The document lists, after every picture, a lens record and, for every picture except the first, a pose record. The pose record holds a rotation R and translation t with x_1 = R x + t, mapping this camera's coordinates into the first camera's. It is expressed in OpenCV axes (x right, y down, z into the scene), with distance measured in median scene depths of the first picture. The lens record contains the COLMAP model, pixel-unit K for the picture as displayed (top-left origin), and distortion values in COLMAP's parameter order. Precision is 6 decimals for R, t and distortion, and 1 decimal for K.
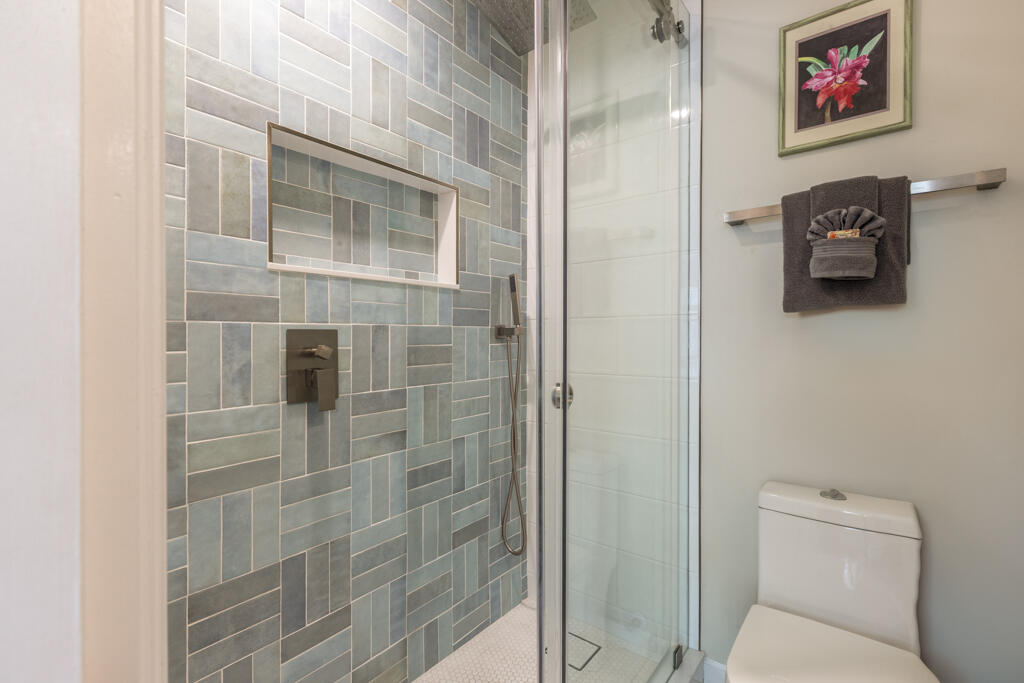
lens RADIAL K [[461.9, 0, 522.2], [0, 461.9, 332.9], [0, 0, 1]] dist [0.009263, -0.007457]
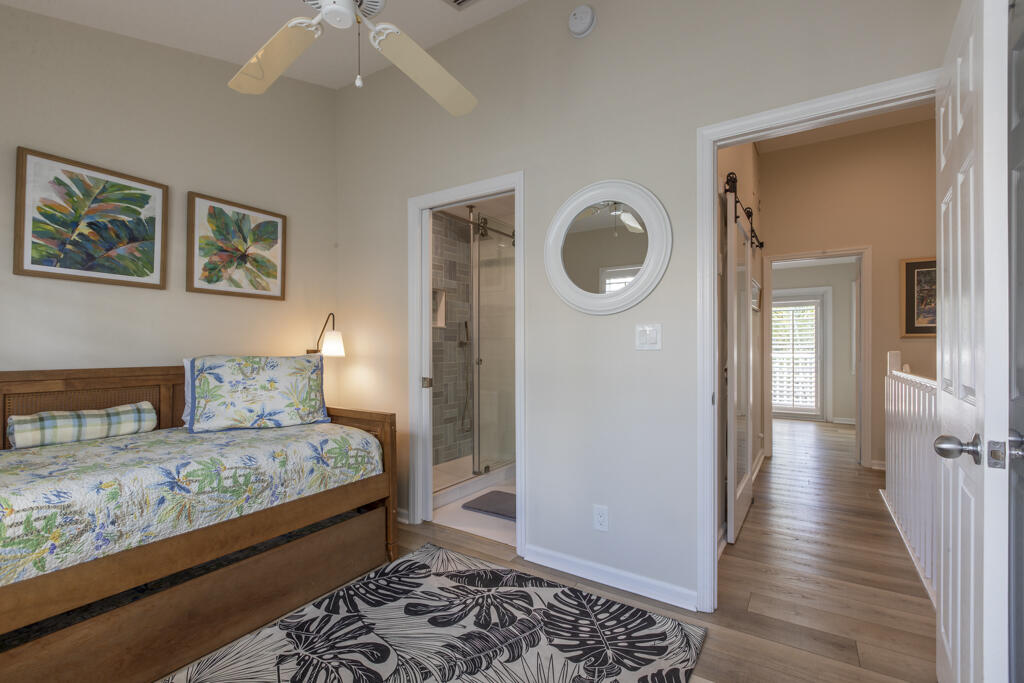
lens RADIAL K [[461.9, 0, 512.0], [0, 461.9, 341.5], [0, 0, 1]] dist [0.009263, -0.007457]
pose [[0.997841, -0.002930, 0.065605, 0.064002], [0.003545, 0.999951, -0.009269, 0.010843], [-0.065574, 0.009482, 0.997803, -1.564454]]
